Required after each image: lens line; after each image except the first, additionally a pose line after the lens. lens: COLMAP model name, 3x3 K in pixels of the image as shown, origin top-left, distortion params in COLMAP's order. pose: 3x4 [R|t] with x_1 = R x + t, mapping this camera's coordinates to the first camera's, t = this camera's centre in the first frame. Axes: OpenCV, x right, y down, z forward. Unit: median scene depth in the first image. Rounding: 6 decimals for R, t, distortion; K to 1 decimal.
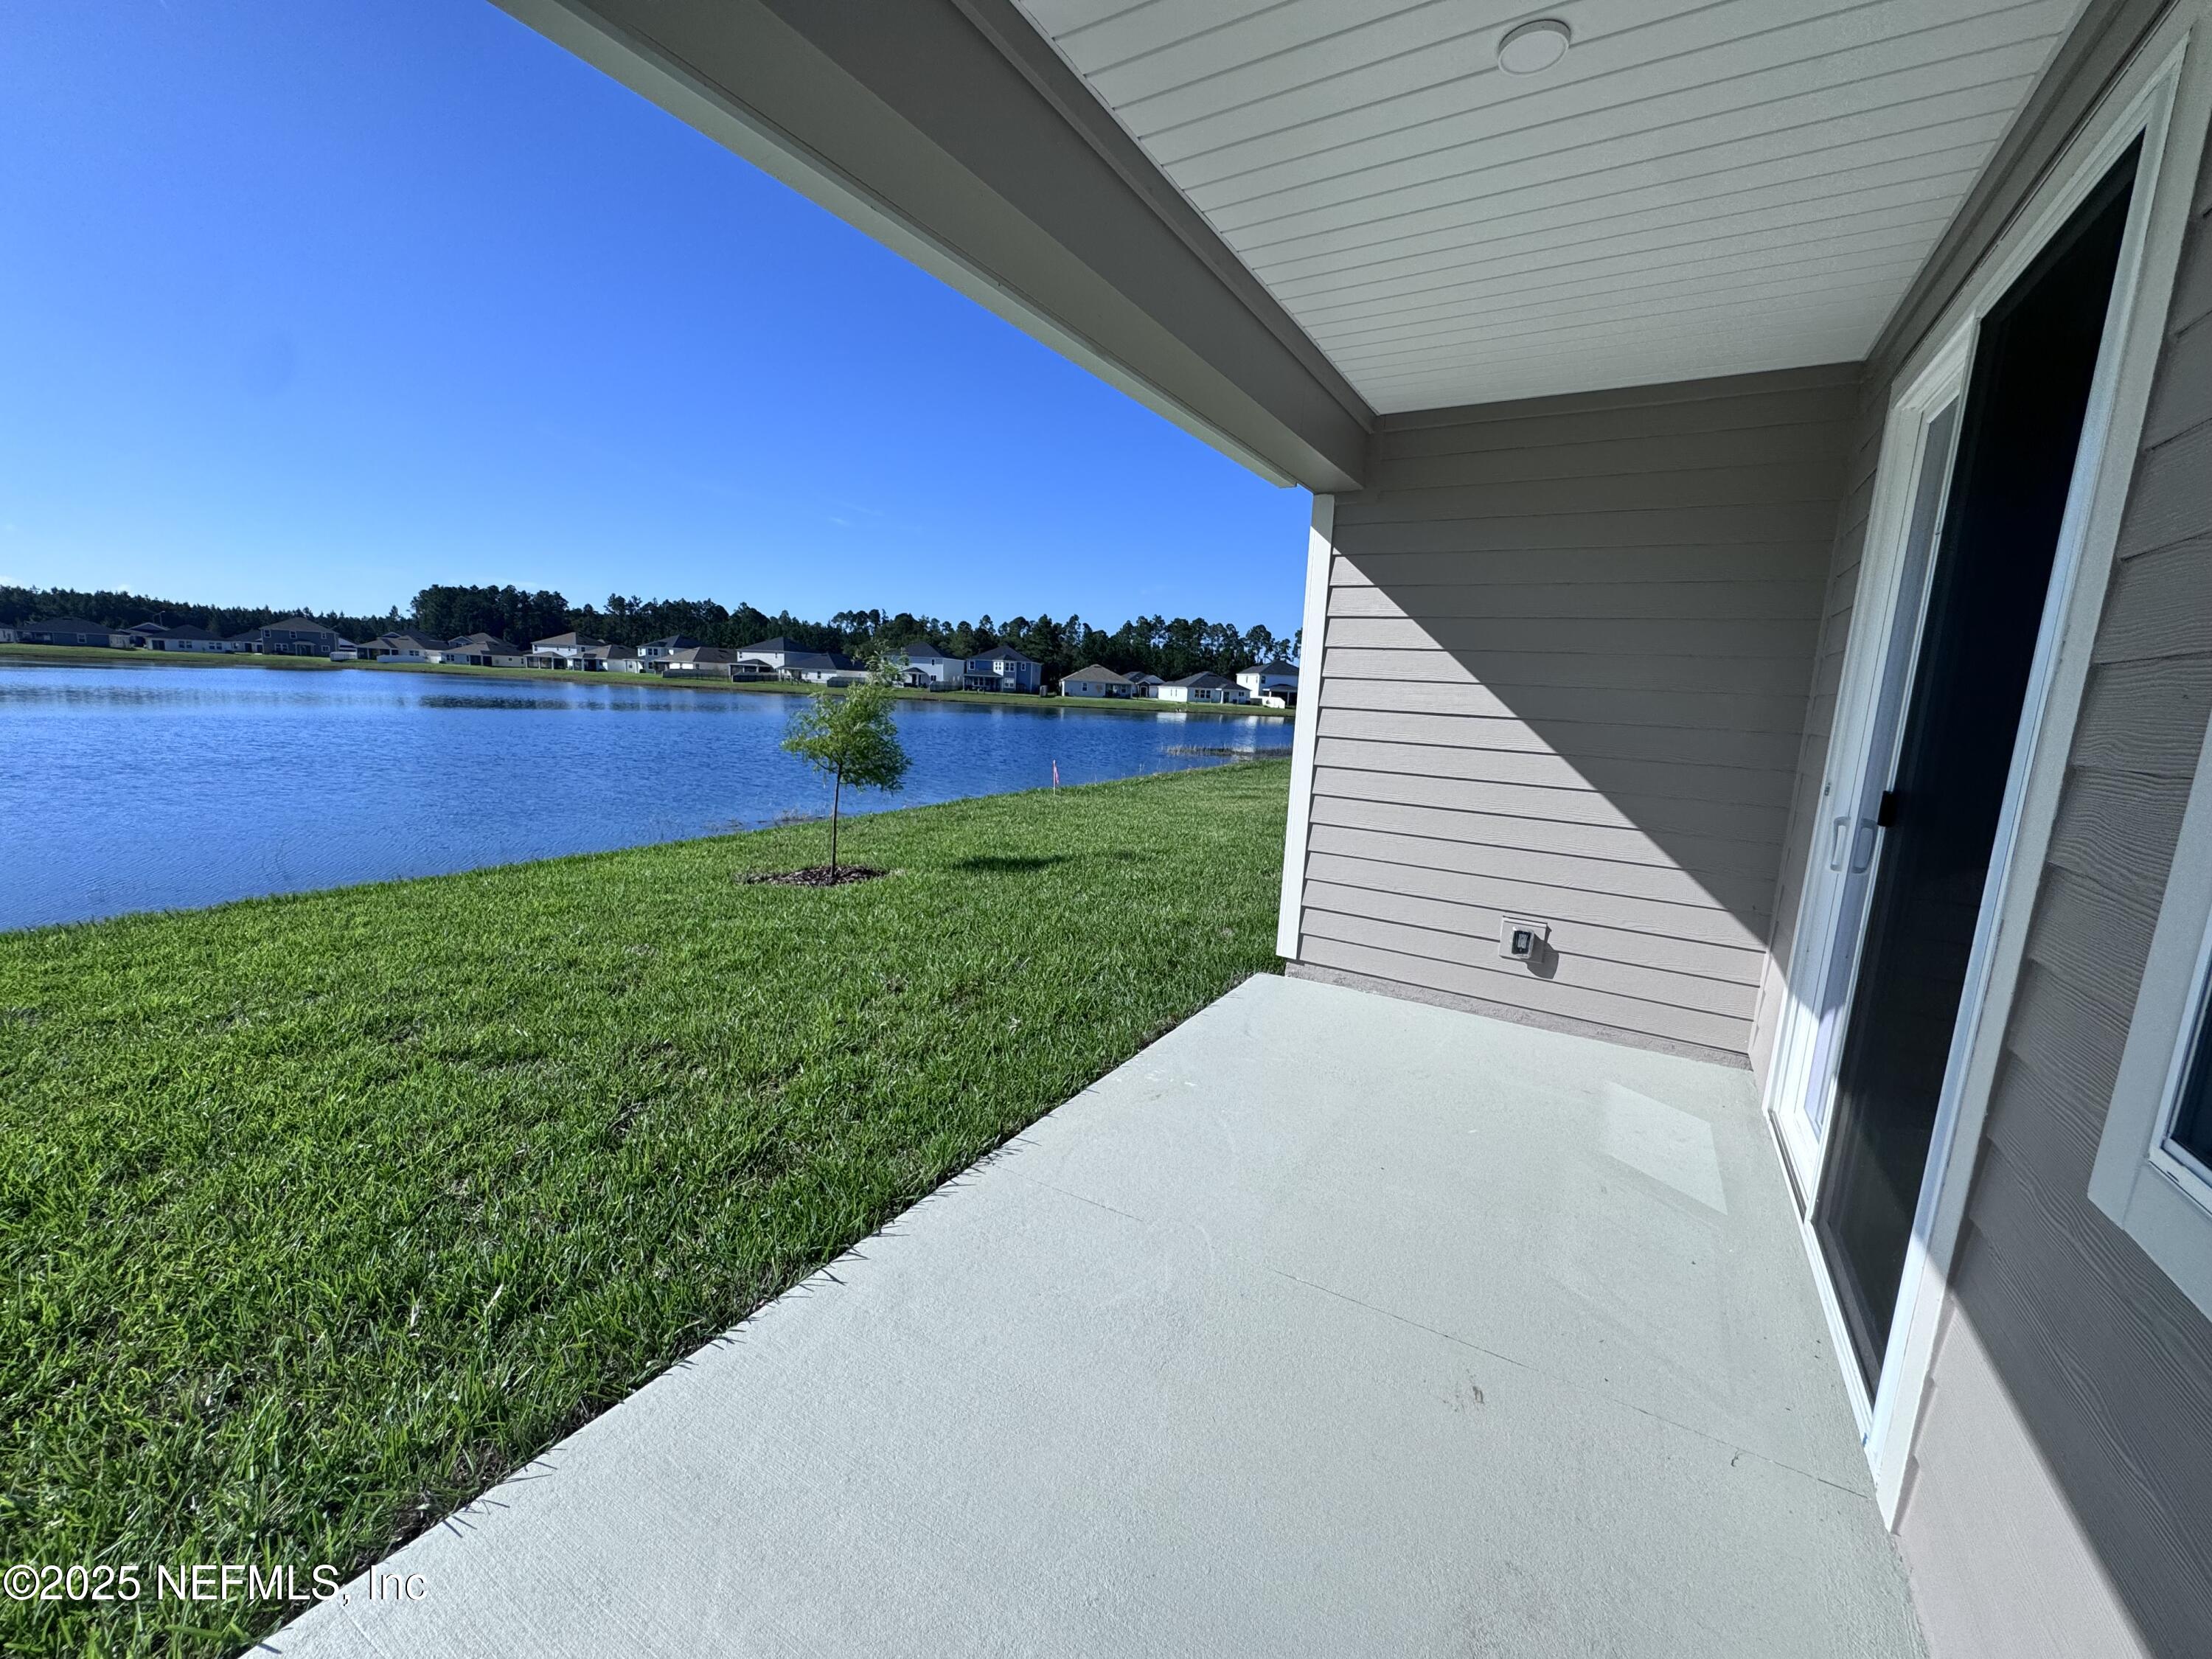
lens RADIAL K [[879.5, 0, 1106.0], [0, 879.5, 829.5], [0, 0, 1]] dist [-0.003672, 0.000473]
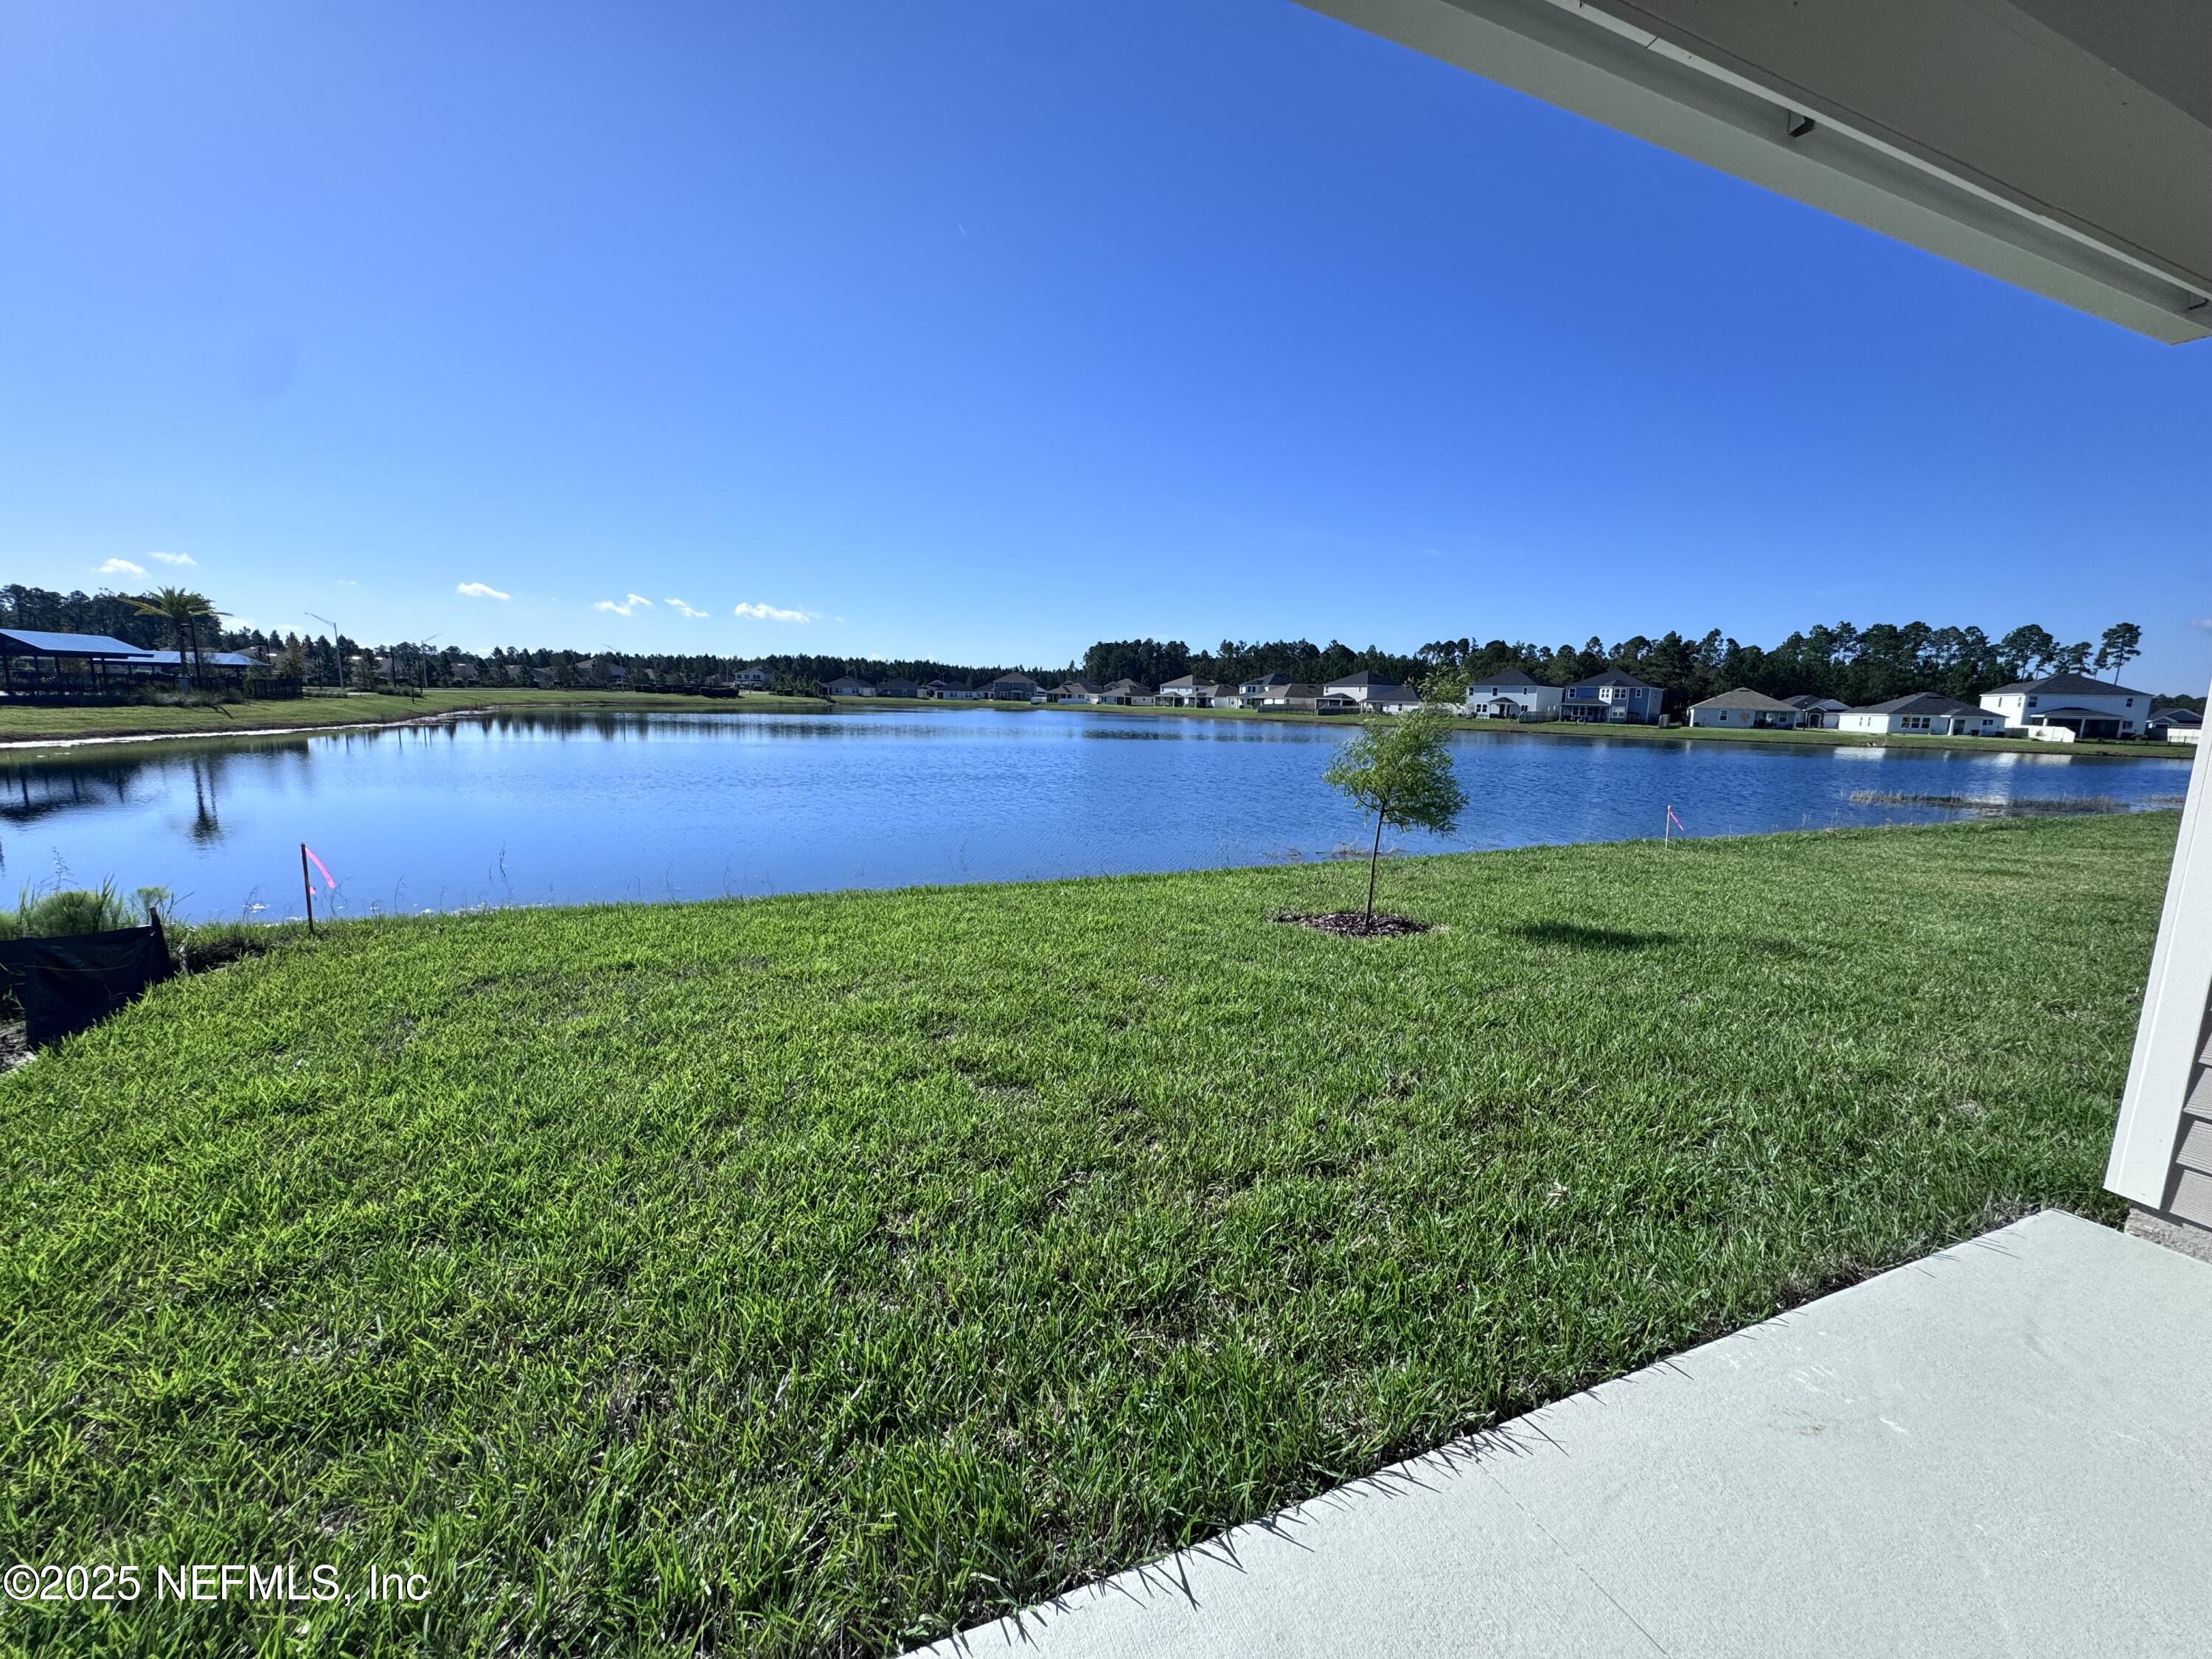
lens RADIAL K [[879.5, 0, 1106.0], [0, 879.5, 829.5], [0, 0, 1]] dist [-0.003672, 0.000473]
pose [[0.806130, 0.061839, -0.588498, -0.000812], [-0.083108, 0.996499, -0.009131, -0.032970], [0.585873, 0.056270, 0.808447, 0.250435]]
